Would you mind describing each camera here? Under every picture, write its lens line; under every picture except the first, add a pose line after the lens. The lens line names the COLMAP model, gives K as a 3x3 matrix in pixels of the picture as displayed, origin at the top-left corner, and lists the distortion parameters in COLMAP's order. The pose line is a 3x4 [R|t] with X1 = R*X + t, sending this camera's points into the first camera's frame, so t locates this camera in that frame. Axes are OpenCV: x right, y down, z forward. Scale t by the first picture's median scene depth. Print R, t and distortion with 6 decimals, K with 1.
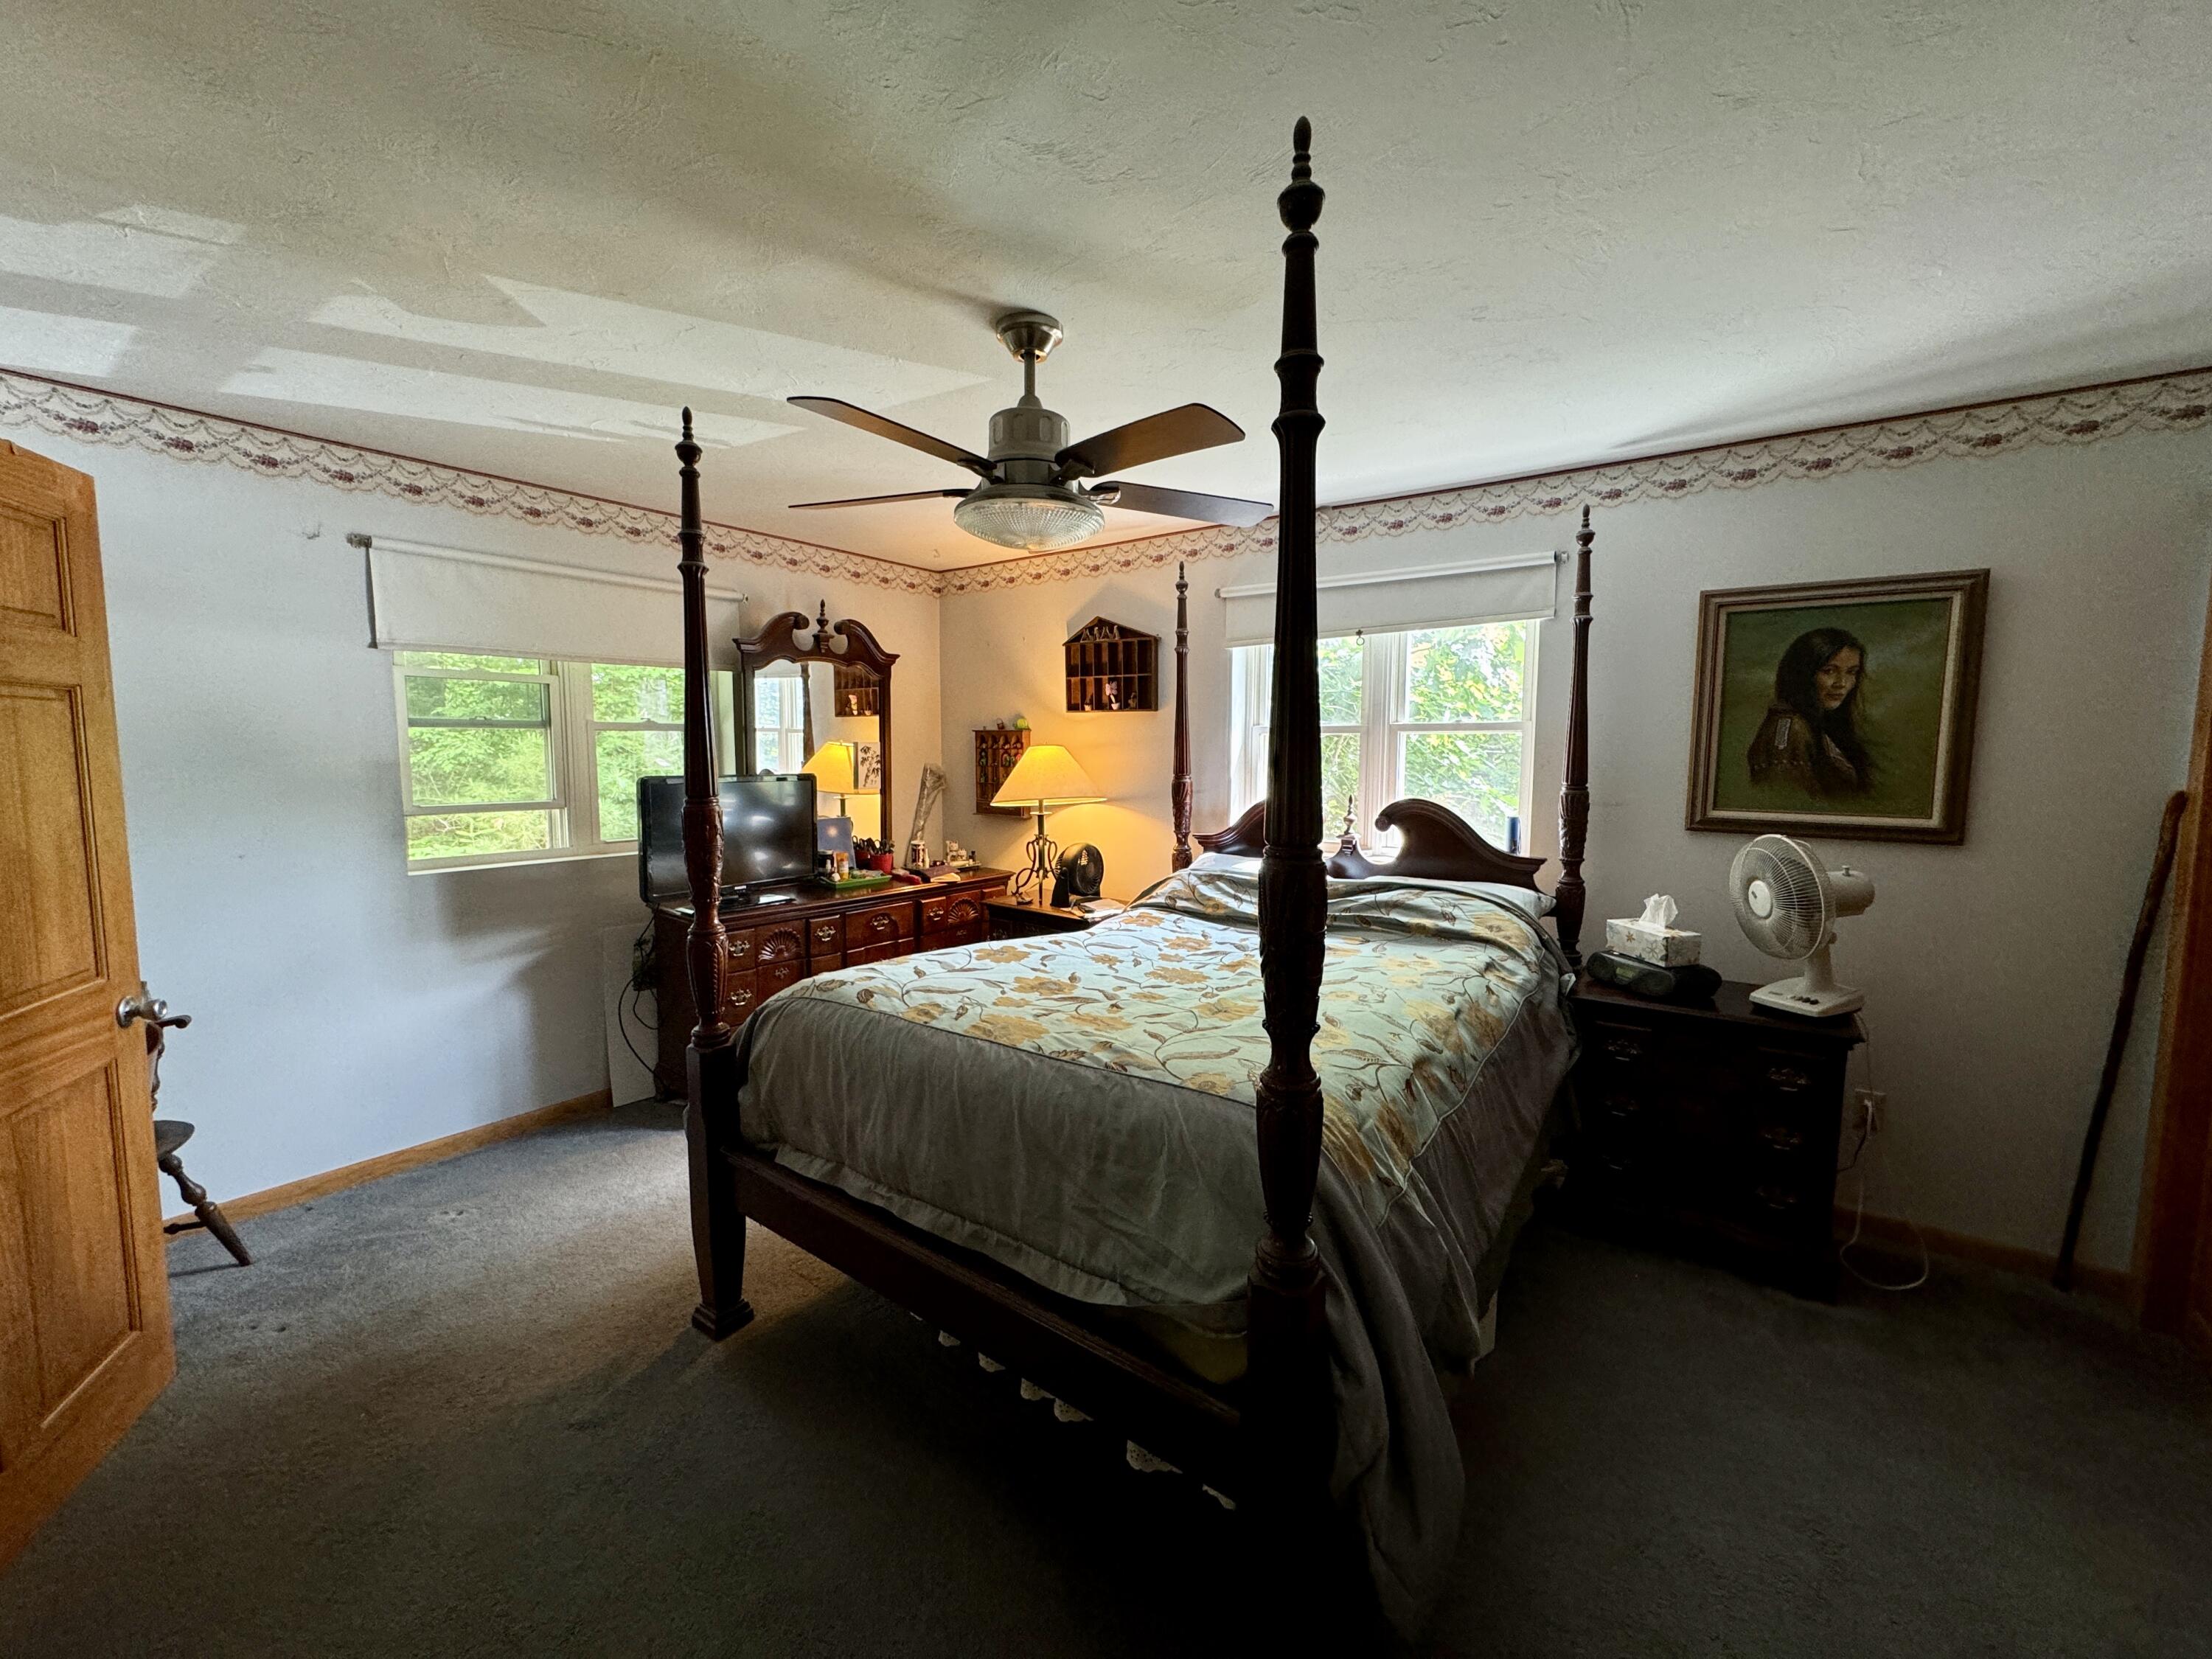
lens RADIAL K [[883.7, 0, 1103.4], [0, 883.7, 830.1], [0, 0, 1]] dist [-0.001357, 0.000529]
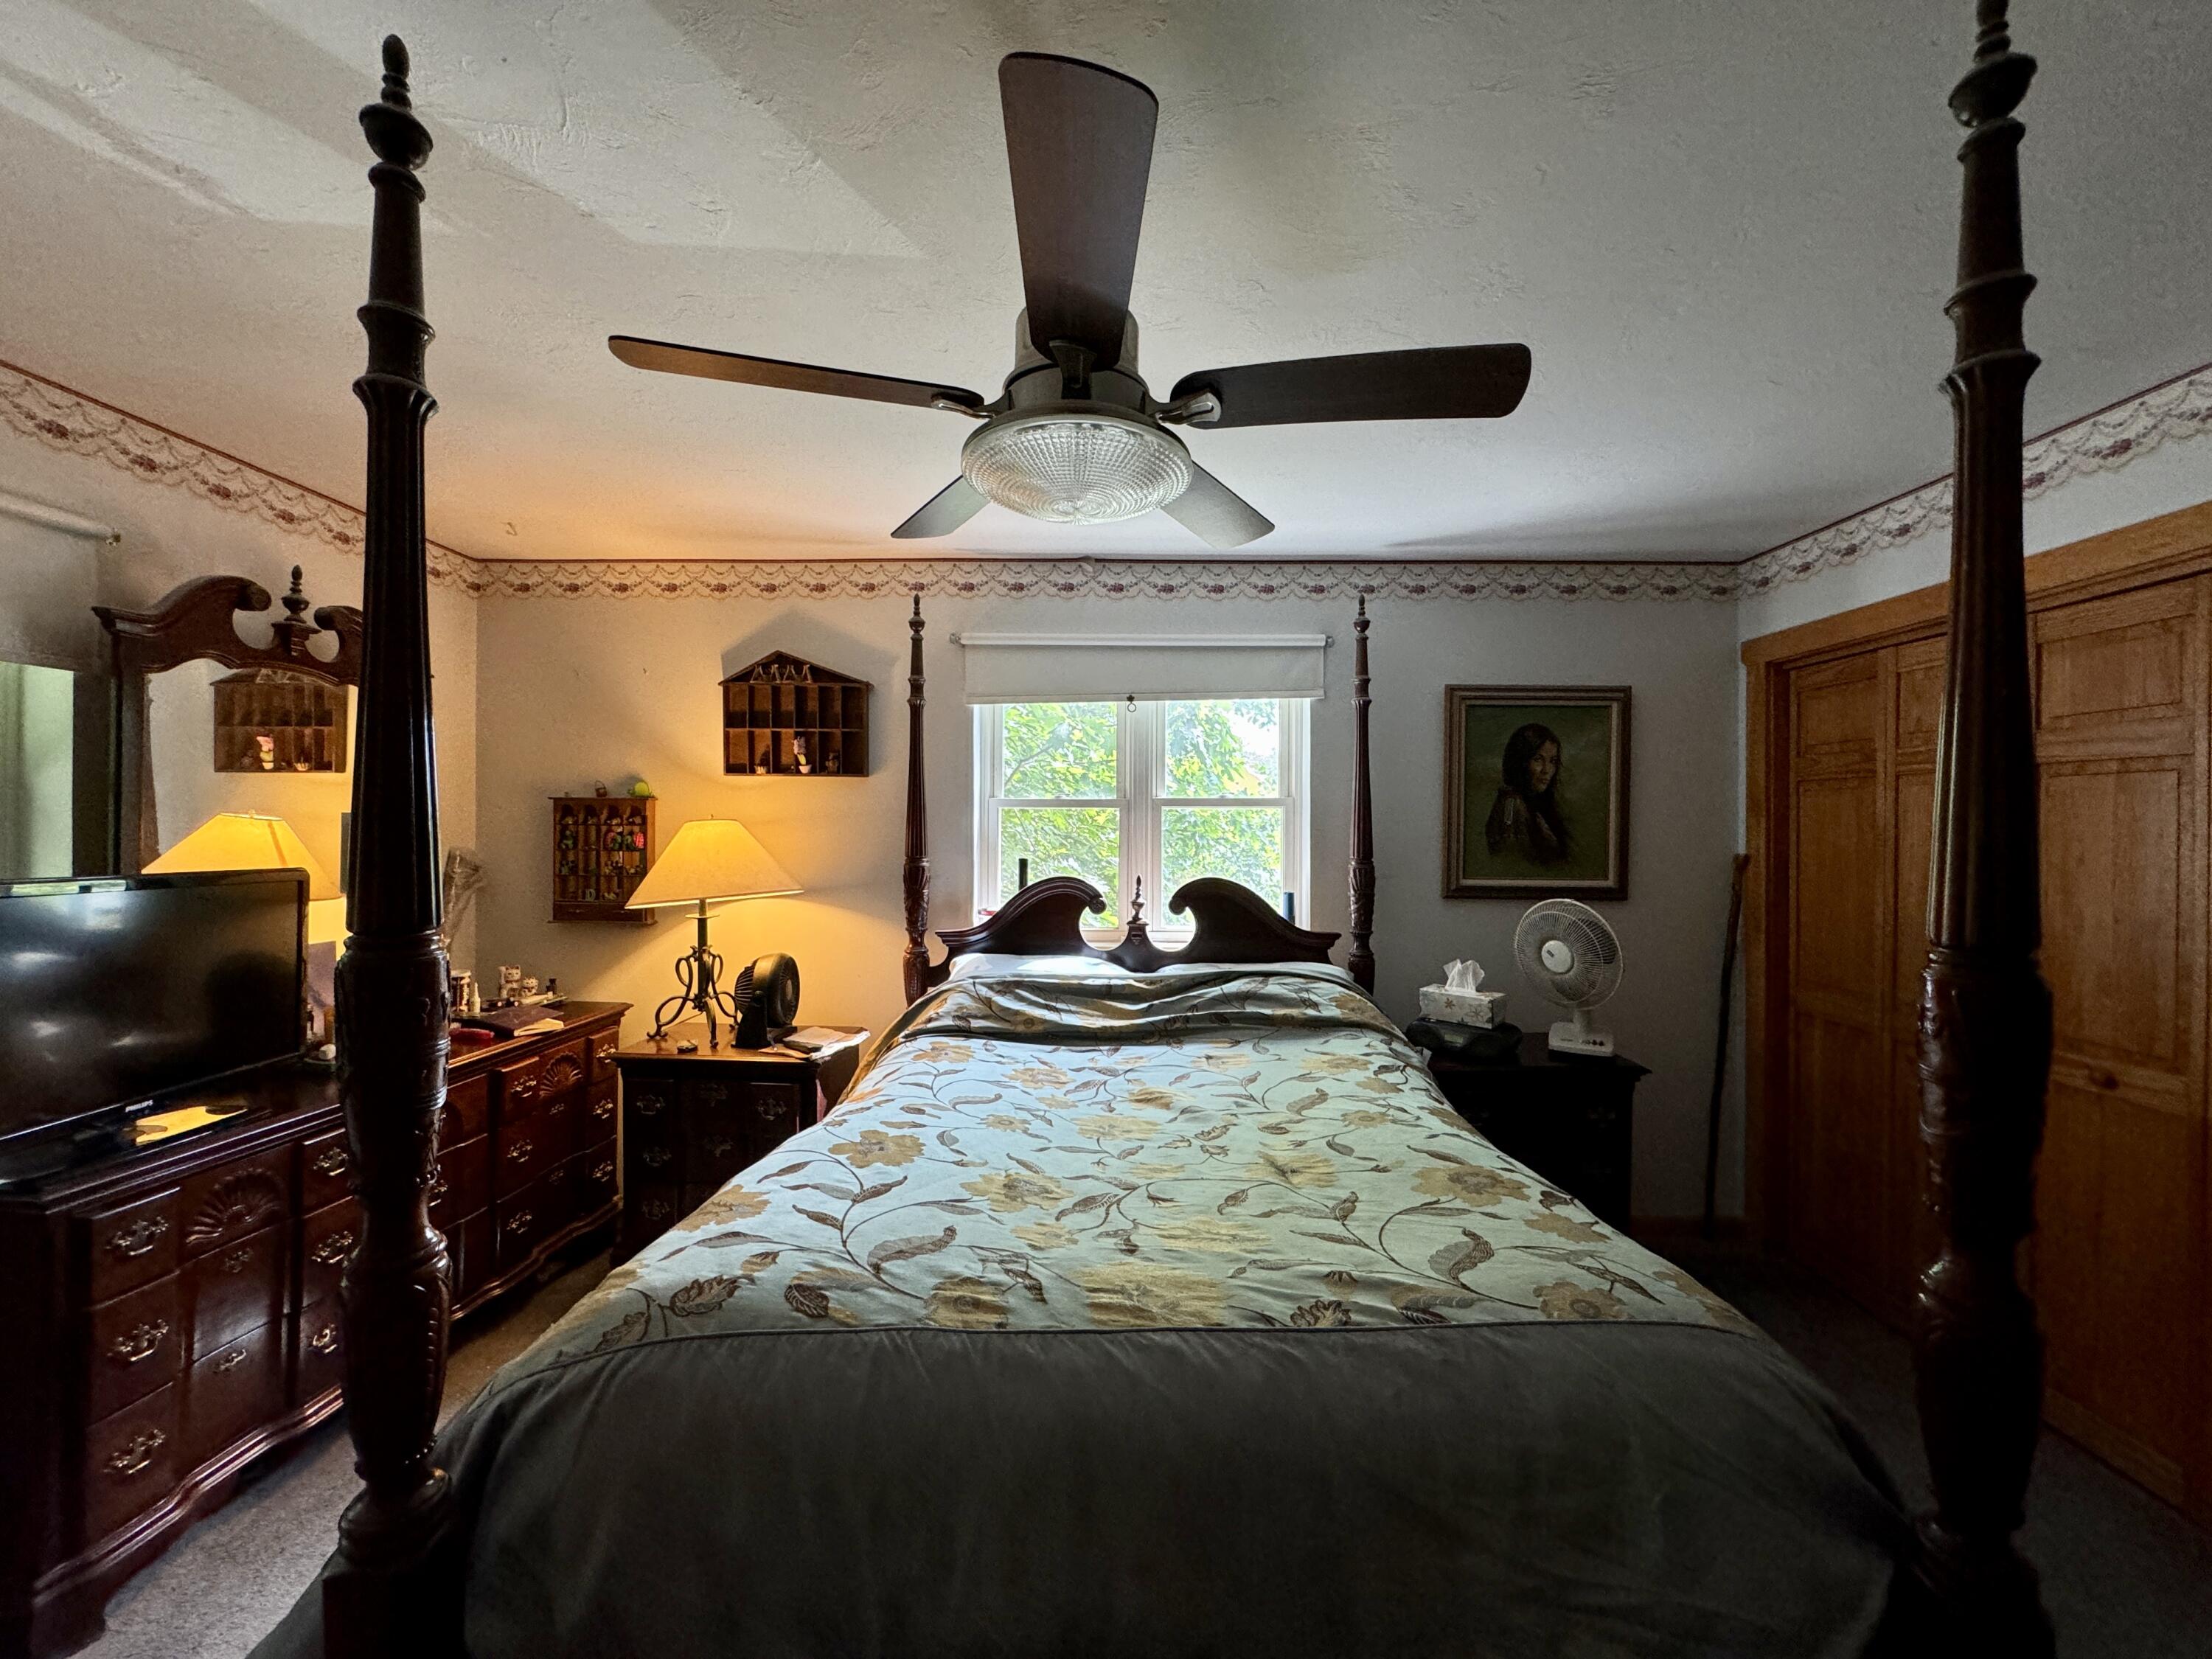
lens RADIAL K [[883.7, 0, 1109.6], [0, 883.7, 828.6], [0, 0, 1]] dist [-0.001357, 0.000529]
pose [[0.813636, 0.000218, 0.581375, -0.312742], [0.054171, 0.995621, -0.076185, -0.024910], [-0.578846, 0.093480, 0.810061, 0.343675]]
